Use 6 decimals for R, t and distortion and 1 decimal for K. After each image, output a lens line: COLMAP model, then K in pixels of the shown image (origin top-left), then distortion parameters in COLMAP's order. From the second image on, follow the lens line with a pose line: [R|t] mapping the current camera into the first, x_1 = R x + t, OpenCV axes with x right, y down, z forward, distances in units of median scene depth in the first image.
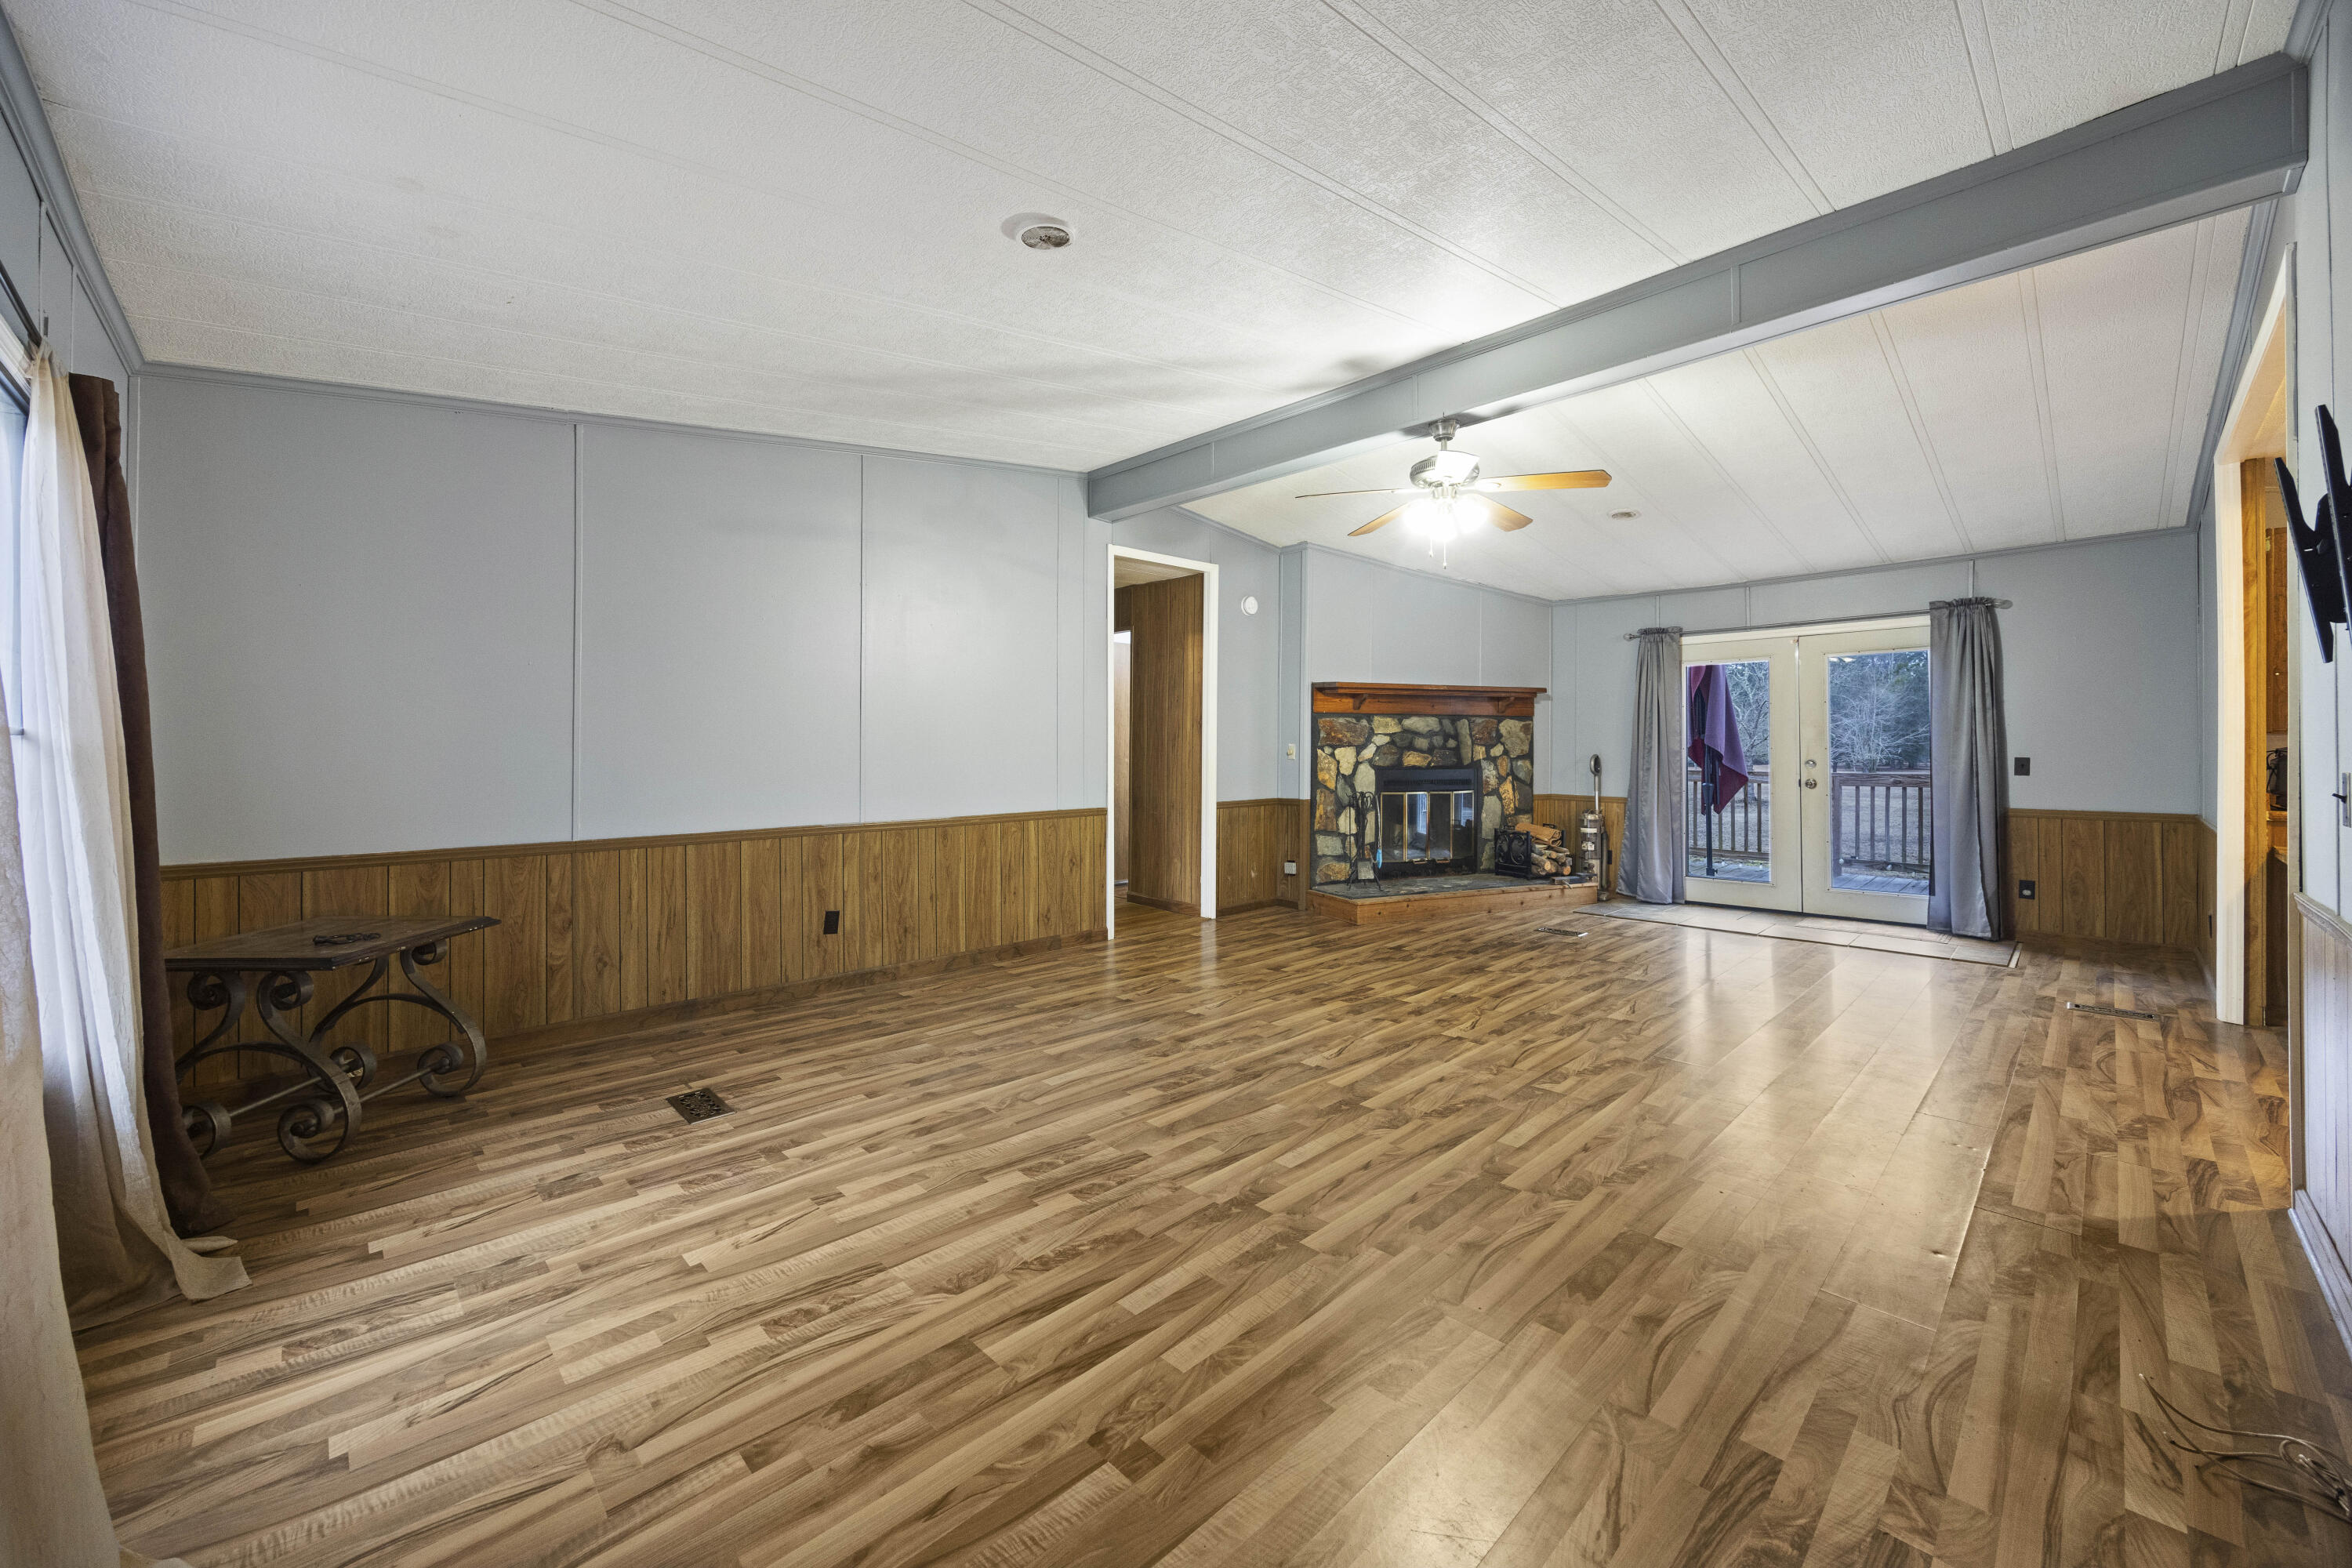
lens RADIAL K [[896.8, 0, 1171.3], [0, 896.8, 736.0], [0, 0, 1]] dist [0.000188, -0.000134]
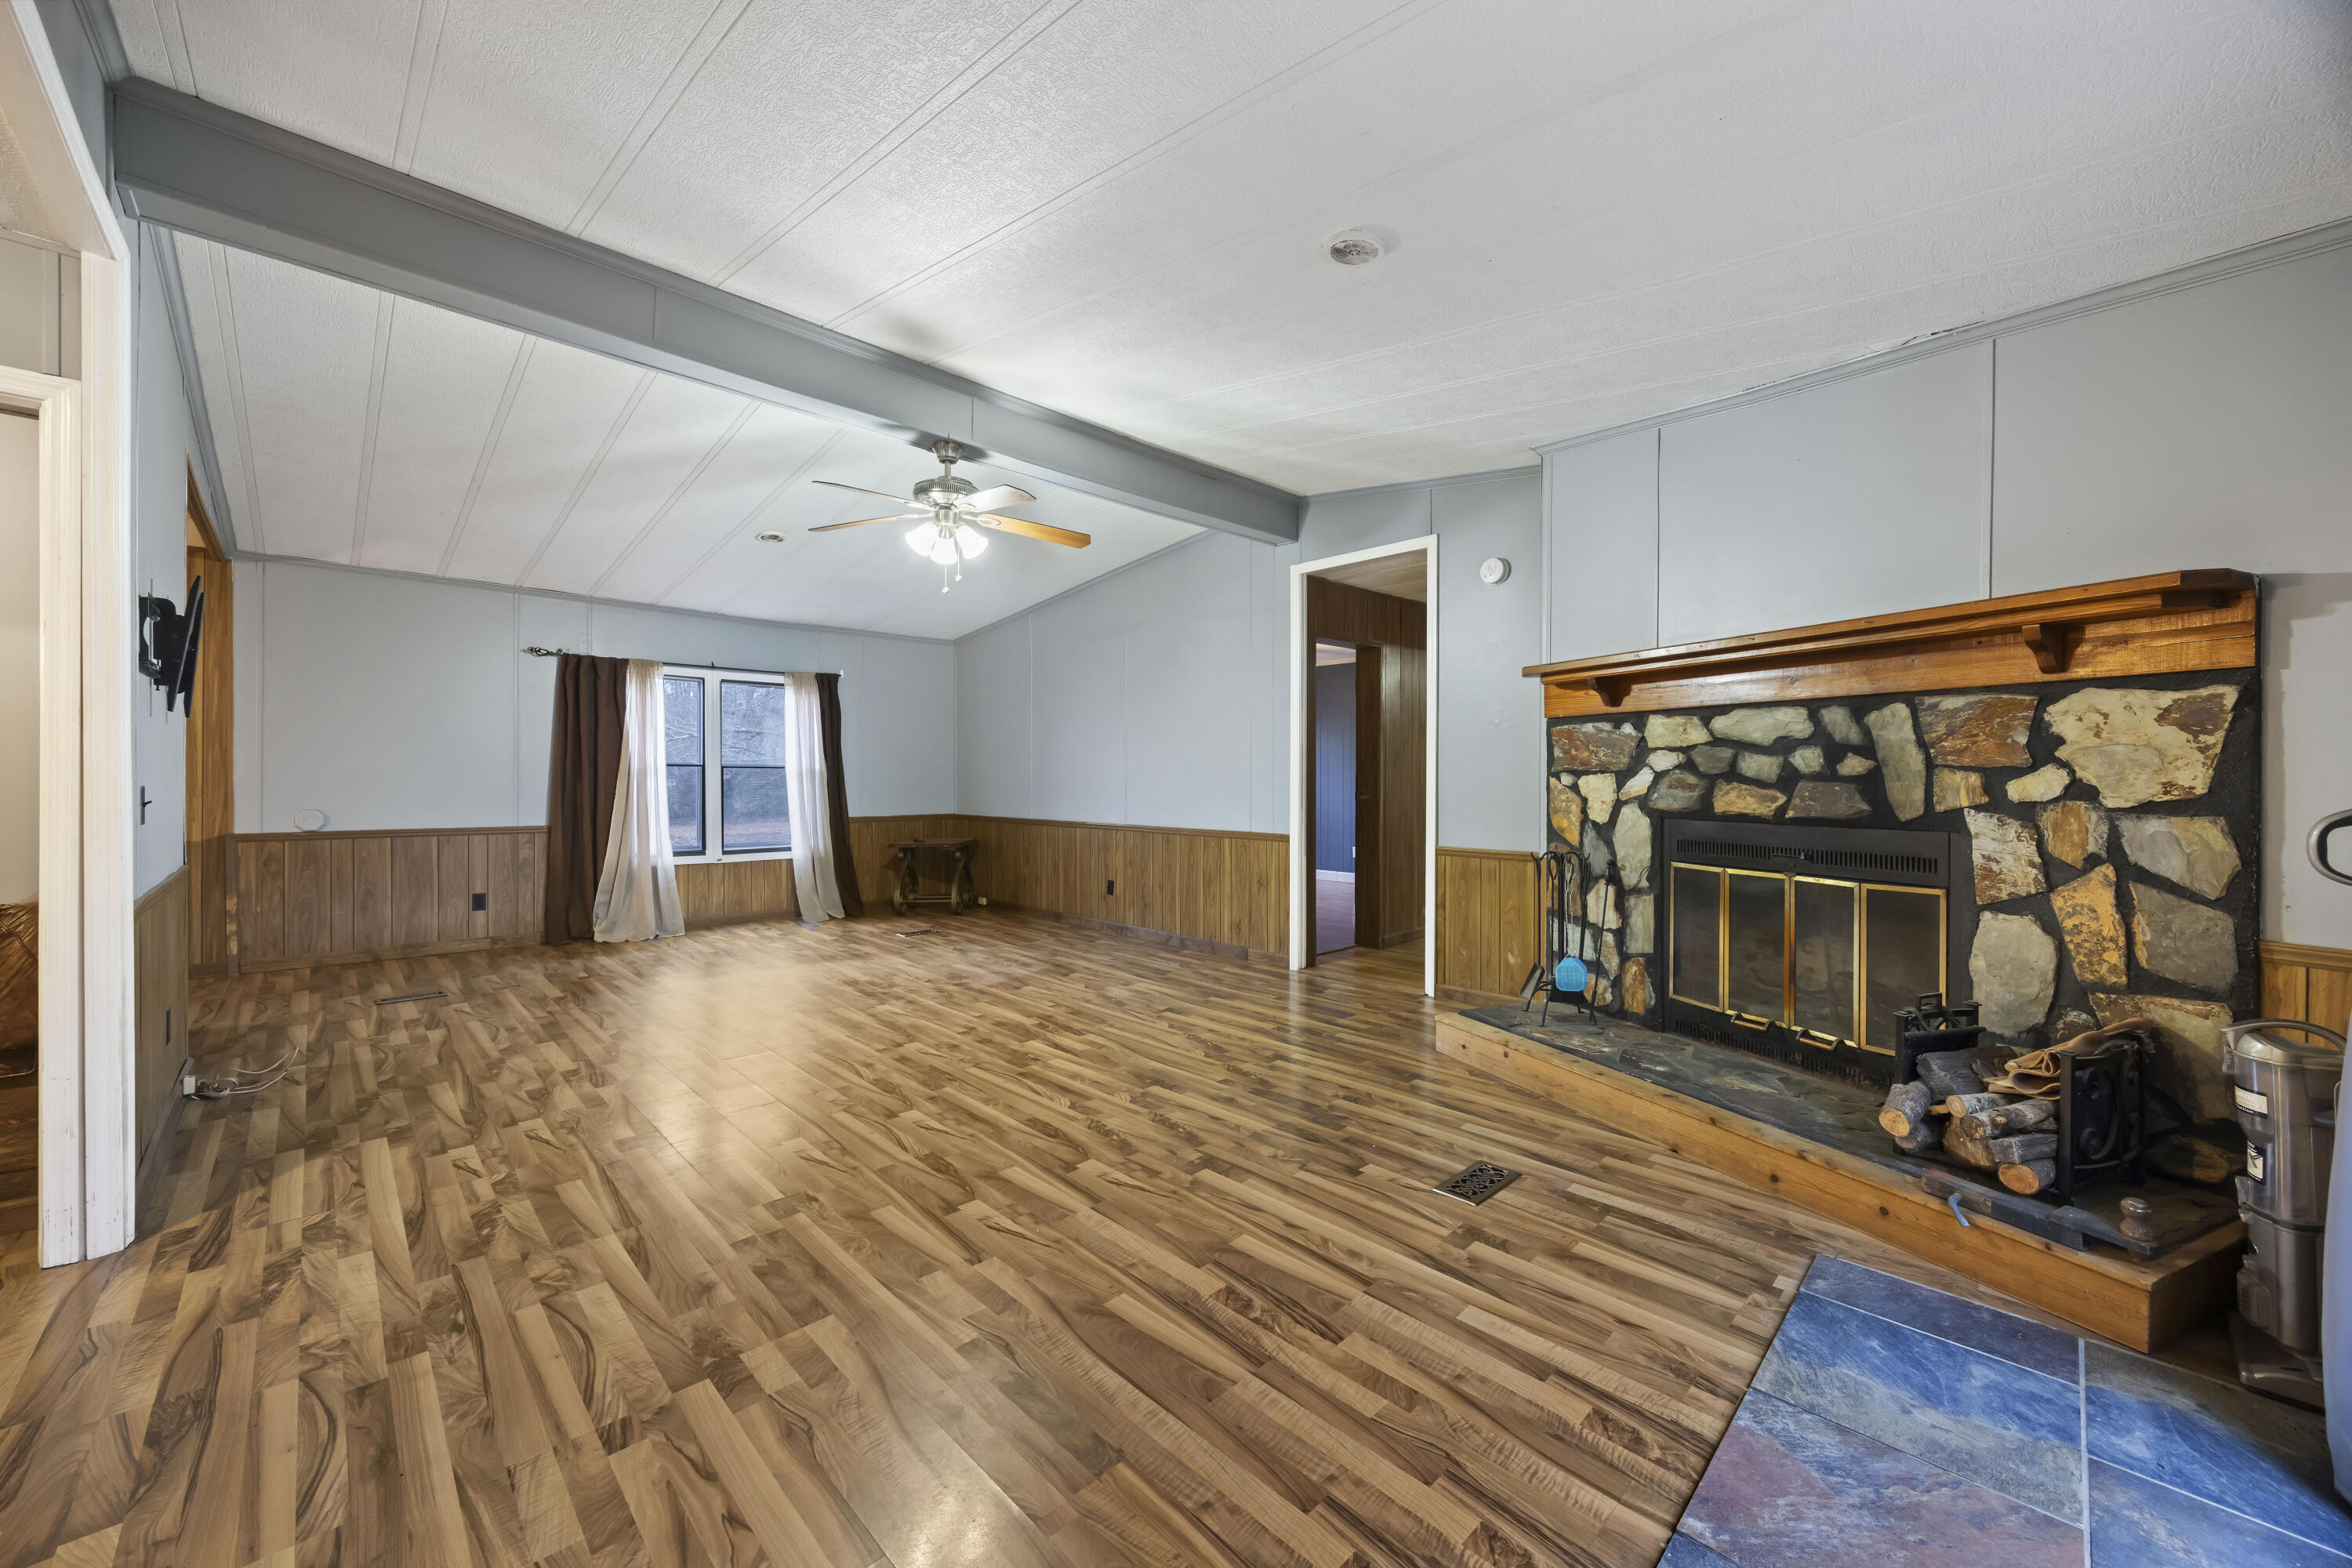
lens RADIAL K [[892.6, 0, 1176.6], [0, 892.6, 771.0], [0, 0, 1]] dist [-0.001047, -0.000004]
pose [[0.006332, -0.002634, -0.999976, 0.761916], [0.009337, 0.999953, -0.002575, 0.009230], [0.999936, -0.009321, 0.006356, 0.730520]]
